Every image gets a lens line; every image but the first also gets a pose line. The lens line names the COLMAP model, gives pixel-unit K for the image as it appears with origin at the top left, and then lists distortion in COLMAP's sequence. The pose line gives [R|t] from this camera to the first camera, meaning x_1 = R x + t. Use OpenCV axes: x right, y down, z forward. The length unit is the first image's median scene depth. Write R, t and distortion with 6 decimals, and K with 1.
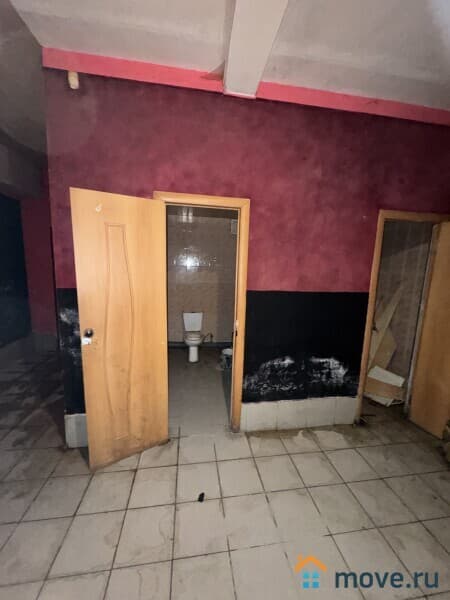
lens RADIAL K [[238.3, 0, 223.8], [0, 238.3, 299.3], [0, 0, 1]] dist [-0.002303, -0.000259]
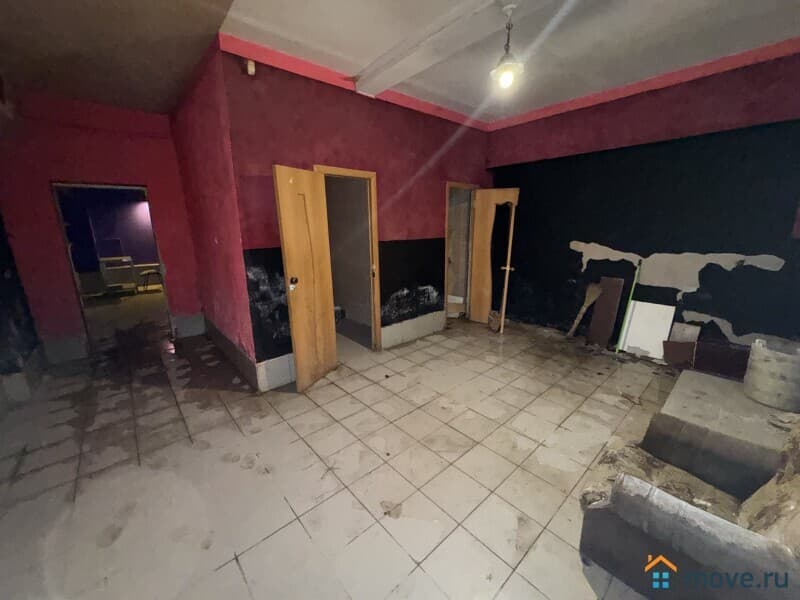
lens RADIAL K [[317.8, 0, 399.1], [0, 317.8, 299.0], [0, 0, 1]] dist [-0.002303, -0.000259]
pose [[0.837993, -0.167010, 0.519496, -0.745889], [0.120874, 0.985175, 0.121737, 0.075945], [-0.532125, -0.039221, 0.845757, -0.556406]]
